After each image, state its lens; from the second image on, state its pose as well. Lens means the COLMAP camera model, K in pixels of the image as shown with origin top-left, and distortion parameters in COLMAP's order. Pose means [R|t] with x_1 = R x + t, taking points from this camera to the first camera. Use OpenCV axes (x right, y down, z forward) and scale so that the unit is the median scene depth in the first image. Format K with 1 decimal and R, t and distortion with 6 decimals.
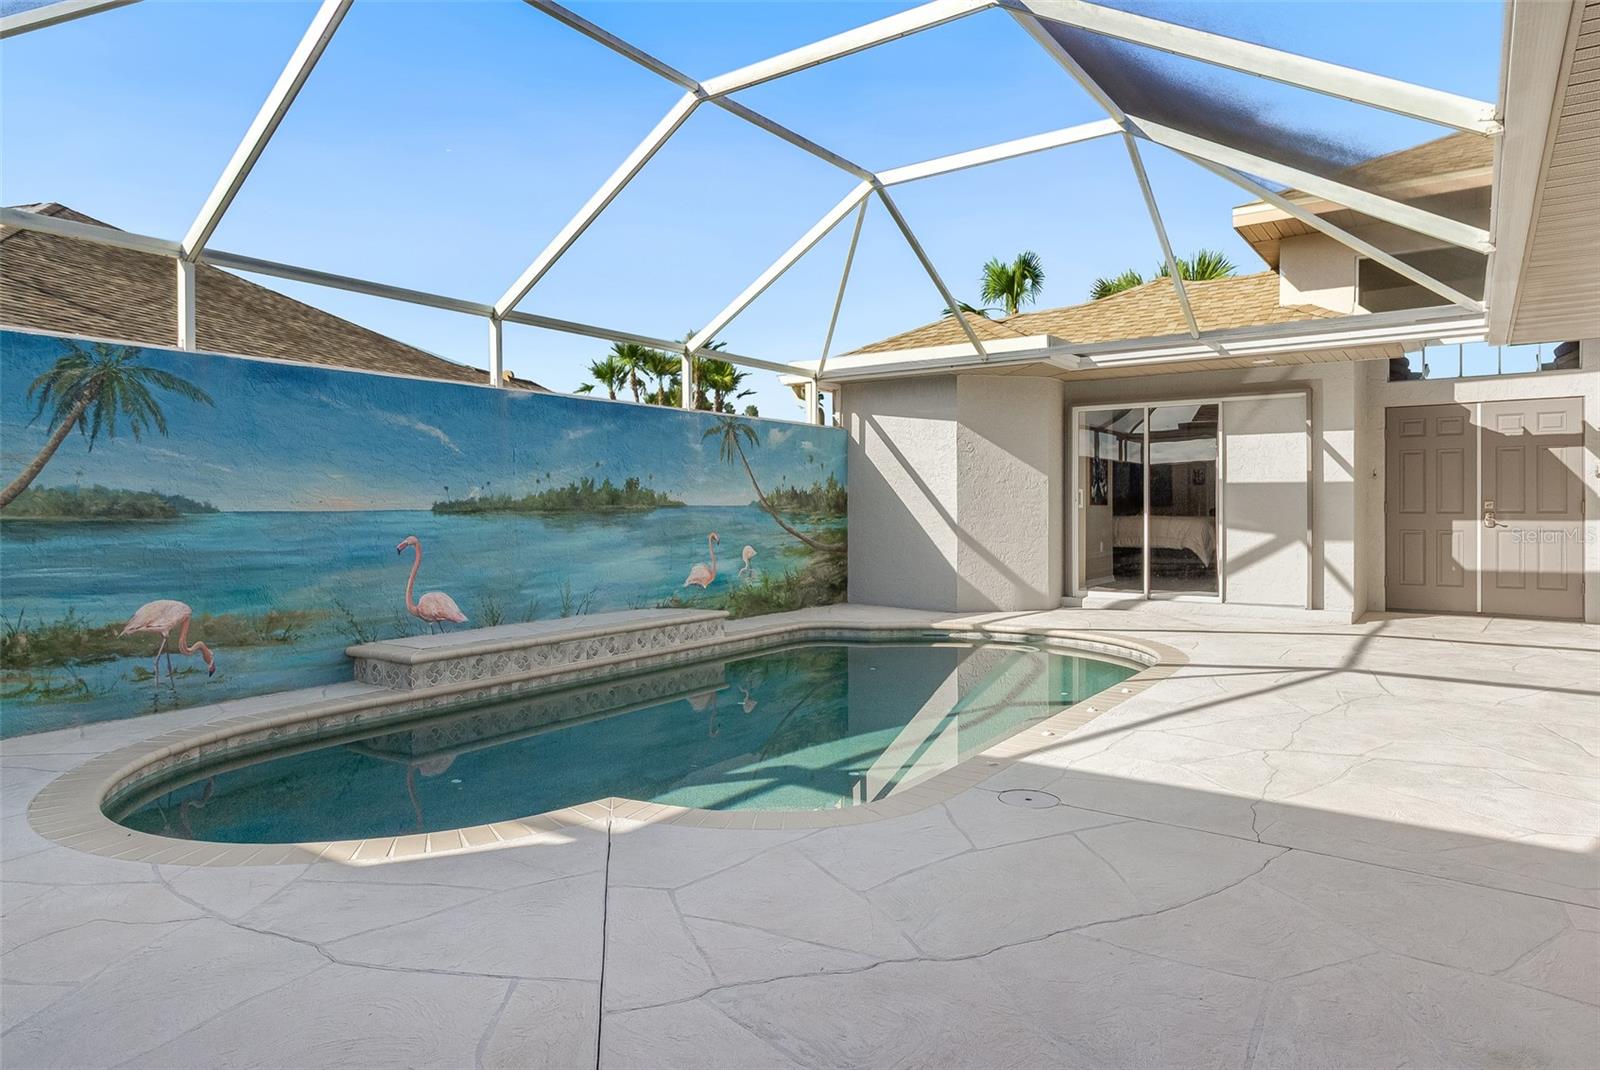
lens RADIAL K [[948.6, 0, 804.2], [0, 948.6, 508.0], [0, 0, 1]] dist [0.000504, 0.000291]
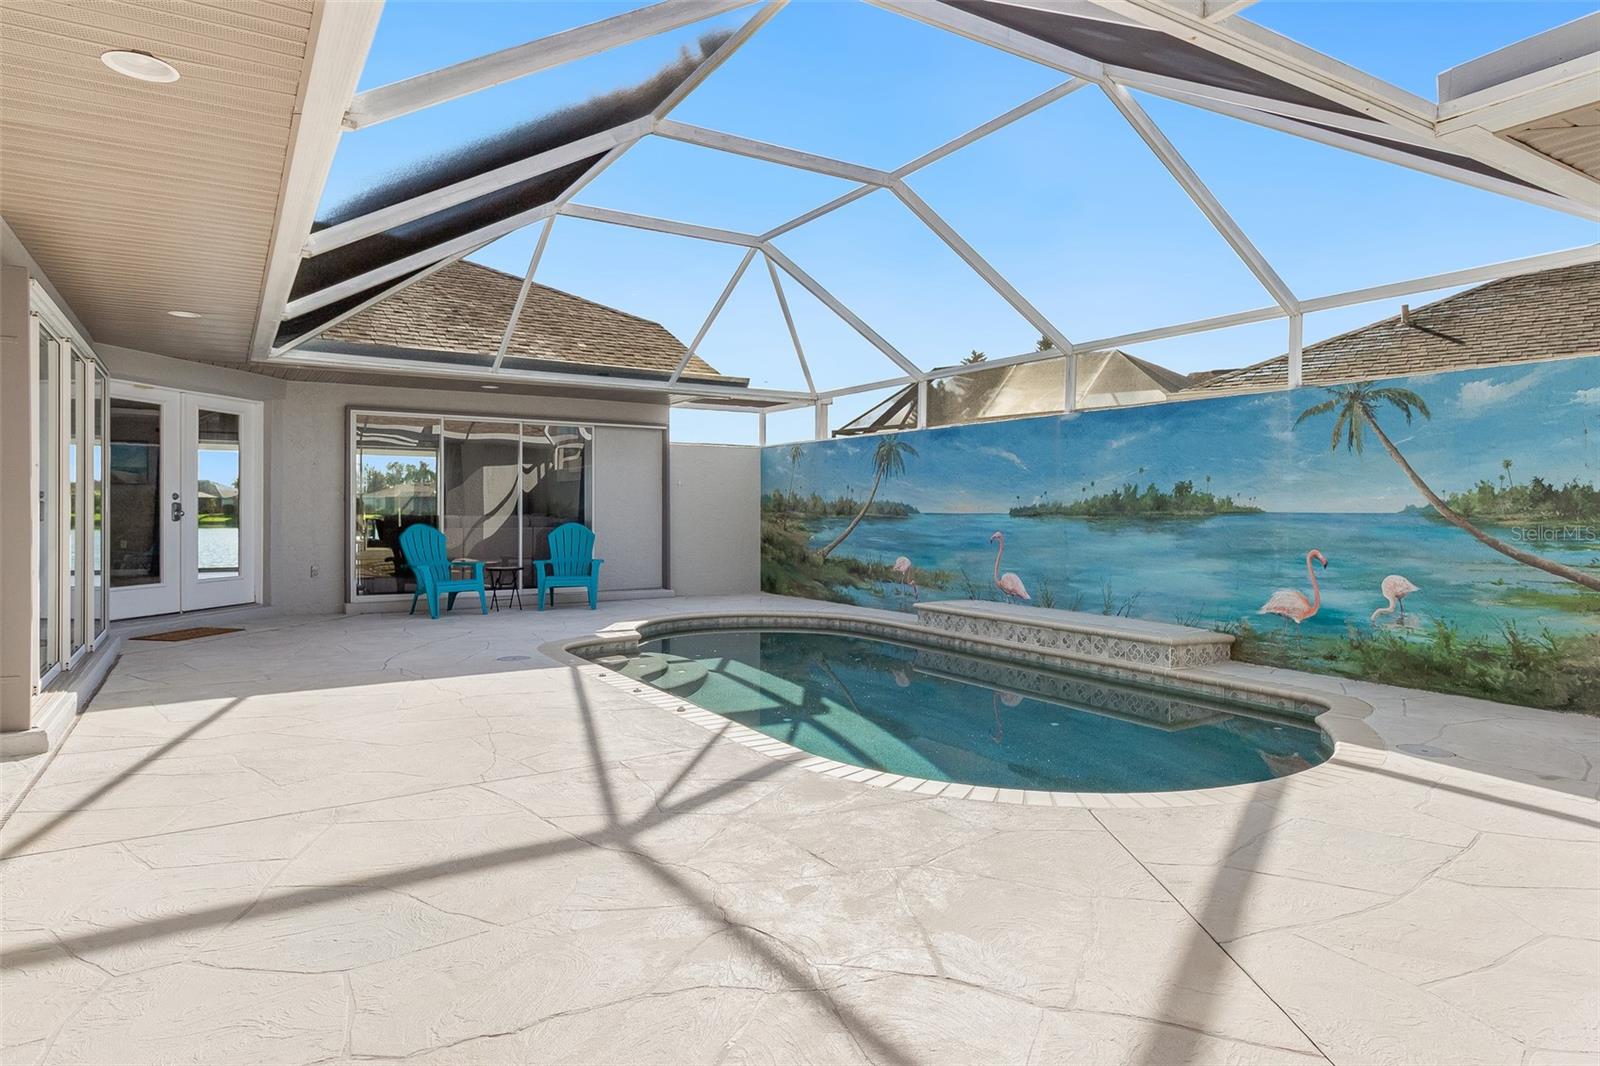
lens RADIAL K [[948.6, 0, 804.2], [0, 948.6, 506.0], [0, 0, 1]] dist [0.000504, 0.000291]
pose [[-0.391044, -0.000636, -0.920372, 0.872027], [-0.004350, 0.999990, 0.001157, -0.008070], [0.920362, 0.004456, -0.391043, 1.107466]]
